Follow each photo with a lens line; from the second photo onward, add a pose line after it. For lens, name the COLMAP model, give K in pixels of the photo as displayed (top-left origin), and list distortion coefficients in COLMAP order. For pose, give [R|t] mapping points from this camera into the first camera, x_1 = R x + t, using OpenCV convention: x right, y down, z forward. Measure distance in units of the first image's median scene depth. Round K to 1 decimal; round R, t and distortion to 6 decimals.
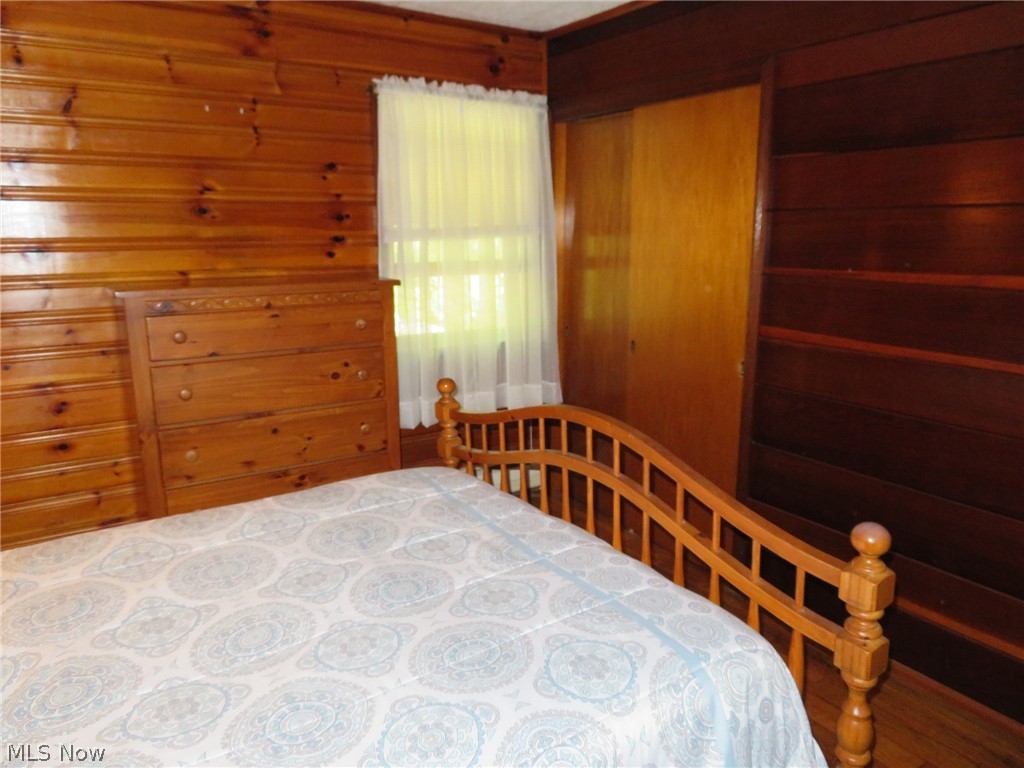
lens RADIAL K [[730.5, 0, 510.5], [0, 730.5, 380.5], [0, 0, 1]] dist [-0.008951, -0.000527]
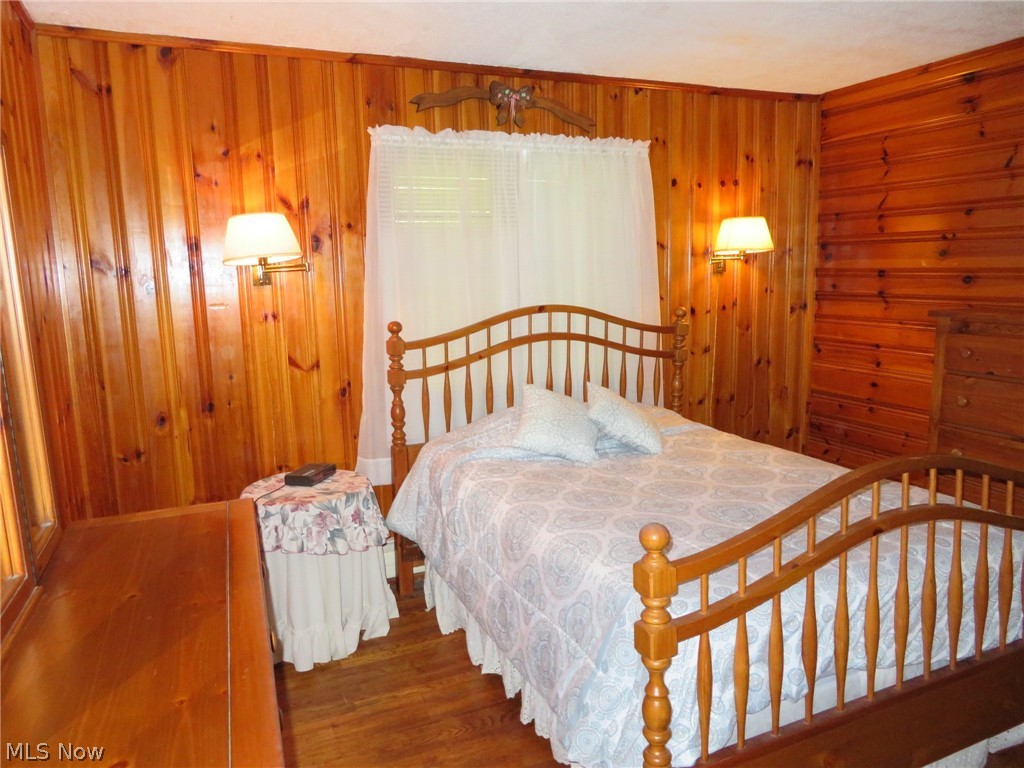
lens RADIAL K [[730.5, 0, 510.5], [0, 730.5, 380.5], [0, 0, 1]] dist [-0.008951, -0.000527]
pose [[-0.200822, 0.159444, -0.966565, 1.123034], [-0.183061, 0.963178, 0.196920, -0.146463], [0.962372, 0.216486, -0.164240, 0.698976]]
